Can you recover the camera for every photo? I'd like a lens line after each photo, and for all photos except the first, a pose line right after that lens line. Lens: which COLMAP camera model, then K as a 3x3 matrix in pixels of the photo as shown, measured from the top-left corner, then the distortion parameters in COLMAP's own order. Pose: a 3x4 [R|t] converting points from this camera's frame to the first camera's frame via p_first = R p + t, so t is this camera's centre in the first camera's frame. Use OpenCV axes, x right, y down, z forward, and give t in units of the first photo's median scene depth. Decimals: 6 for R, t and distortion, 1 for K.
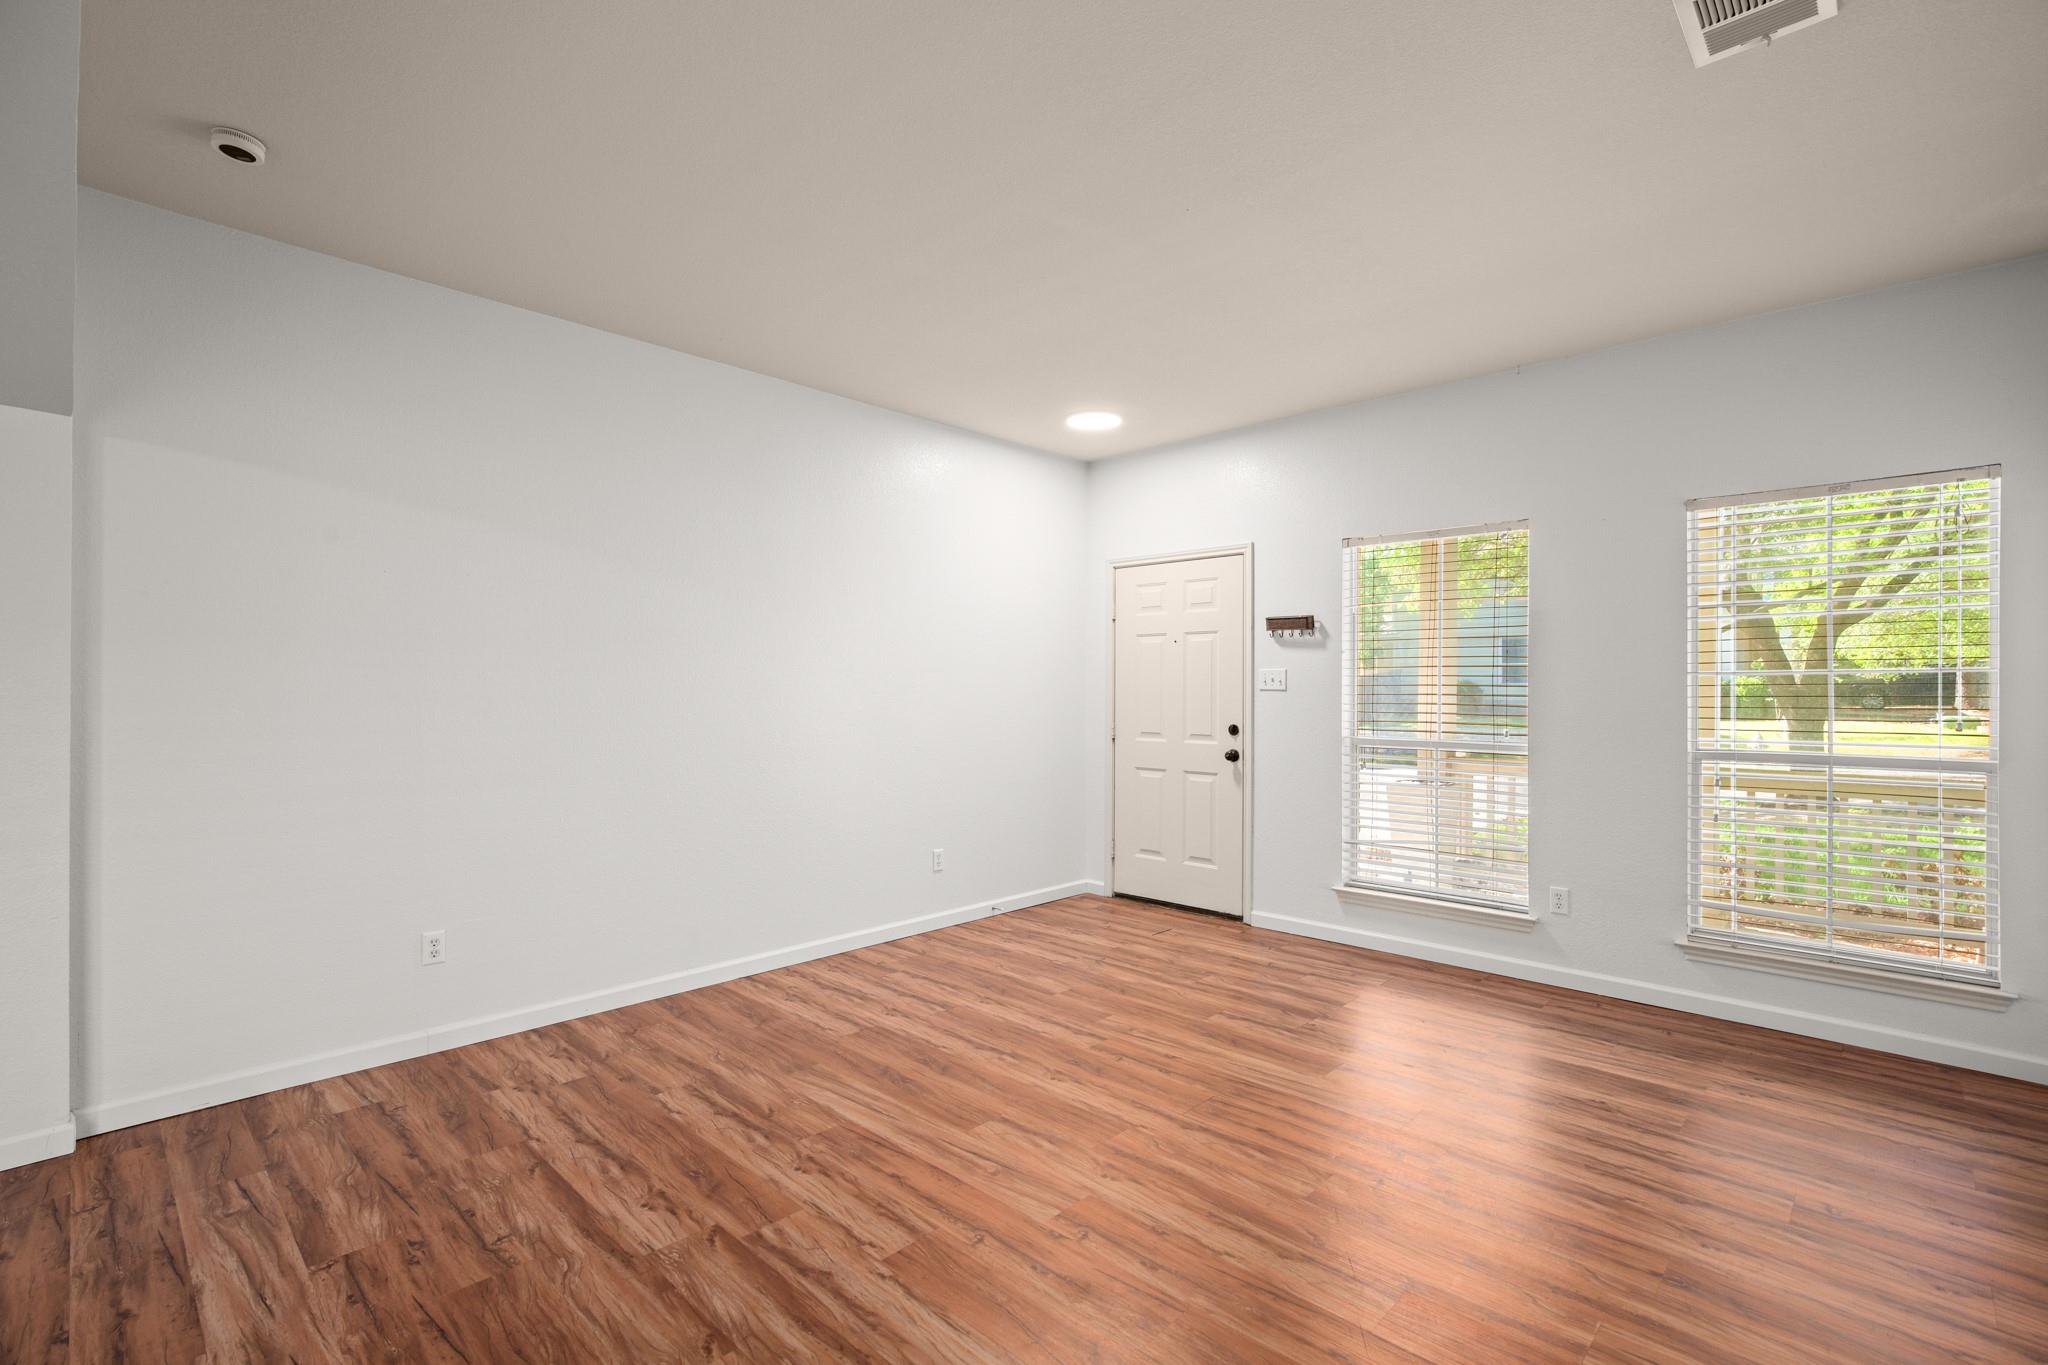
lens RADIAL K [[929.5, 0, 1051.3], [0, 929.5, 683.4], [0, 0, 1]] dist [-0.010904, 0.006237]
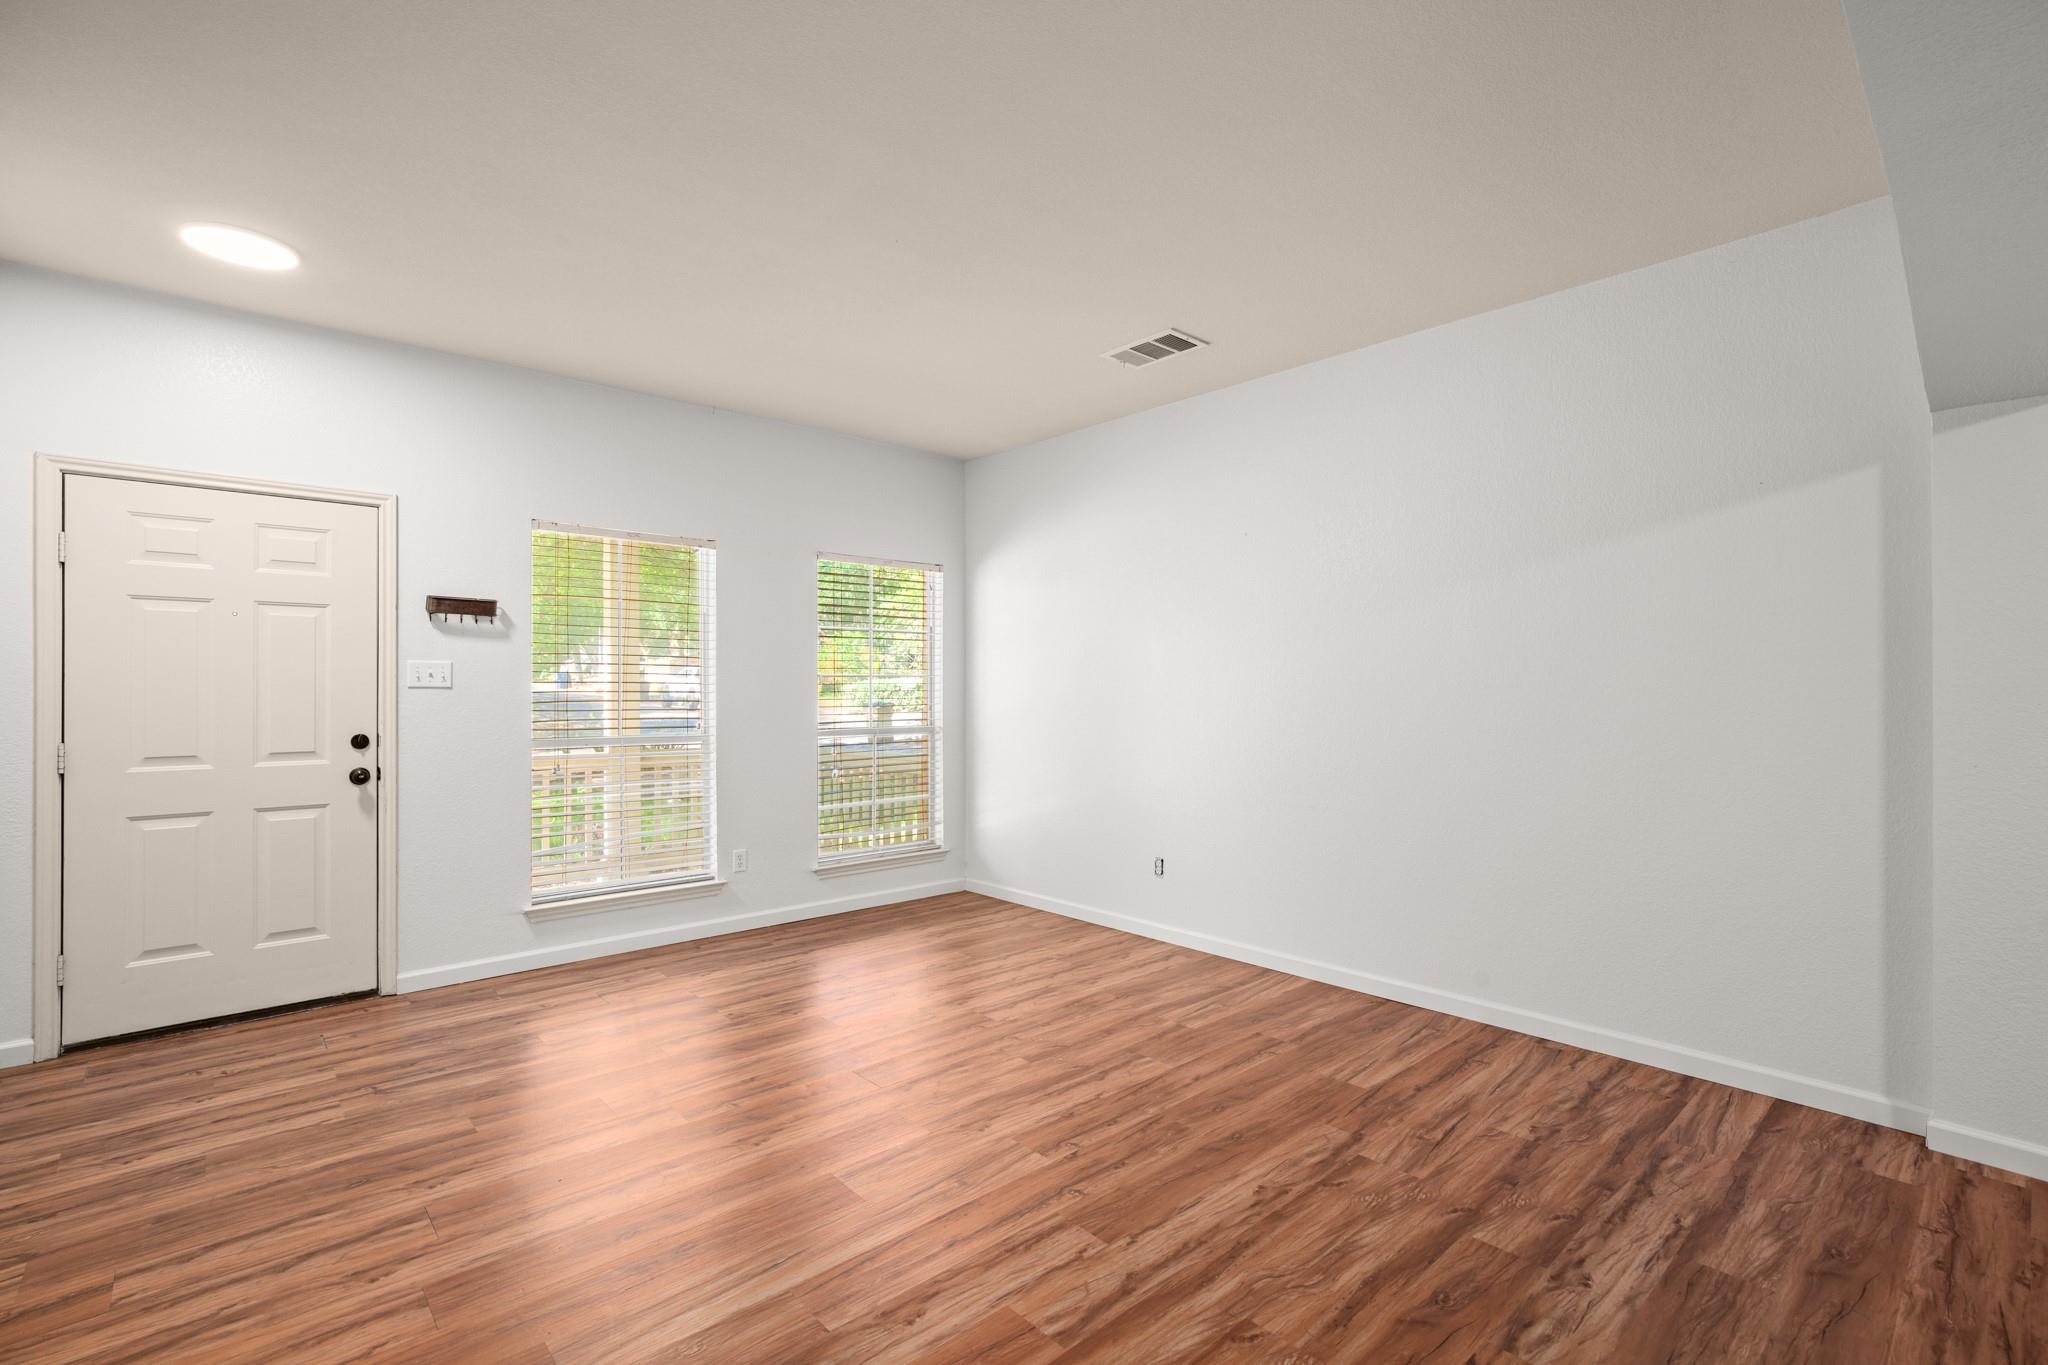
lens RADIAL K [[929.5, 0, 1027.1], [0, 929.5, 686.6], [0, 0, 1]] dist [-0.010904, 0.006237]
pose [[0.082002, 0.000084, 0.996632, -0.646733], [-0.004263, 0.999991, 0.000267, 0.005140], [-0.996623, -0.004271, 0.082002, 0.539778]]
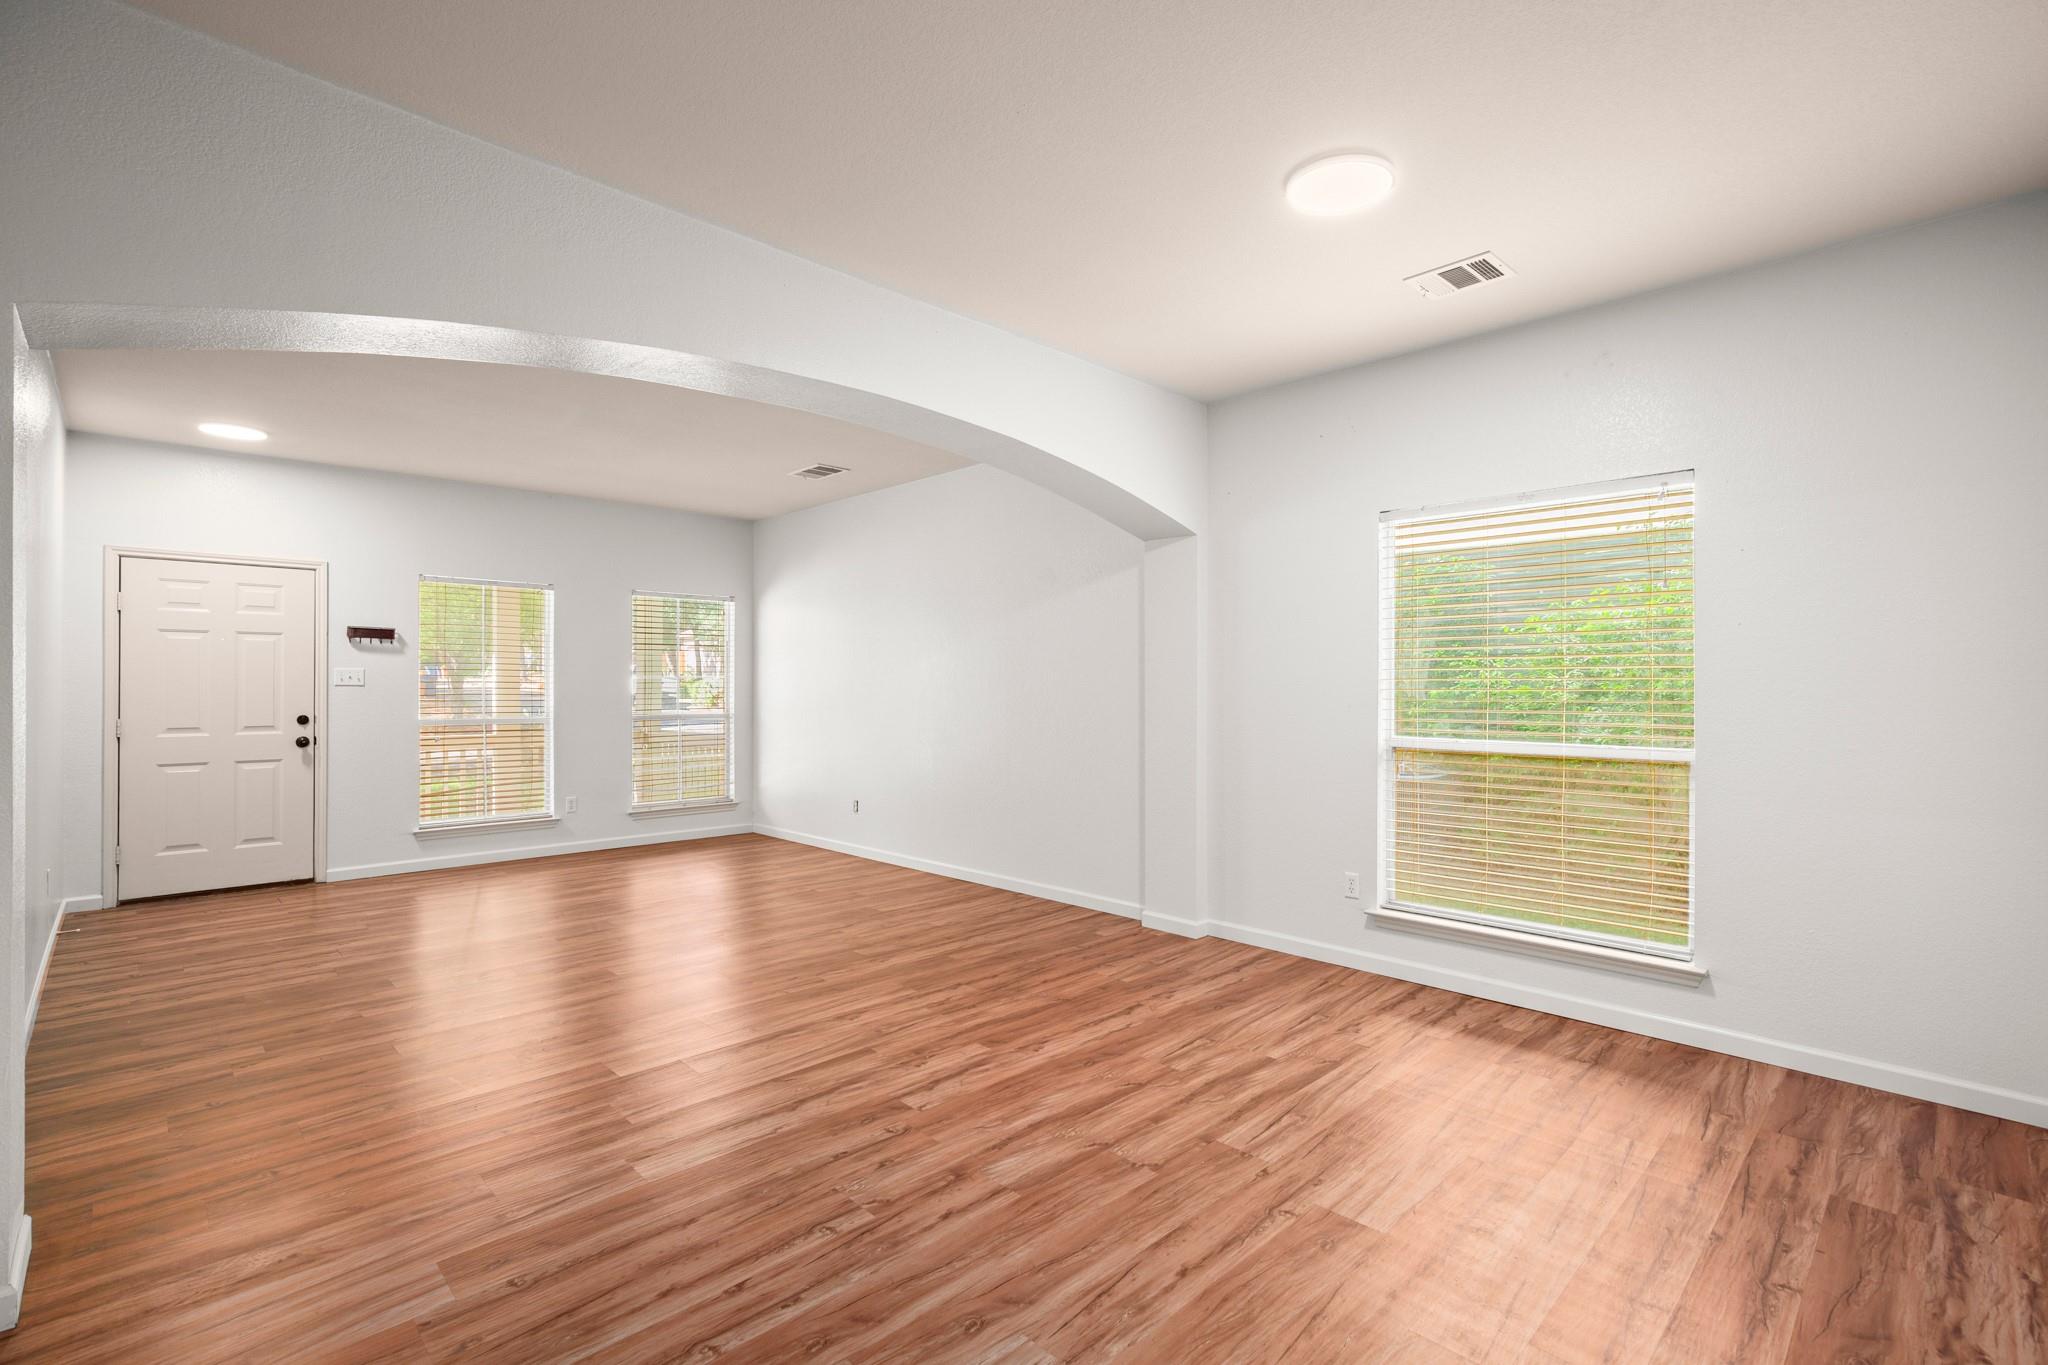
lens RADIAL K [[929.5, 0, 1031.3], [0, 929.5, 680.7], [0, 0, 1]] dist [-0.010904, 0.006237]
pose [[0.039196, 0.004090, 0.999223, -1.216102], [-0.004678, 0.999981, -0.003910, 0.001342], [-0.999221, -0.004521, 0.039215, 0.055323]]
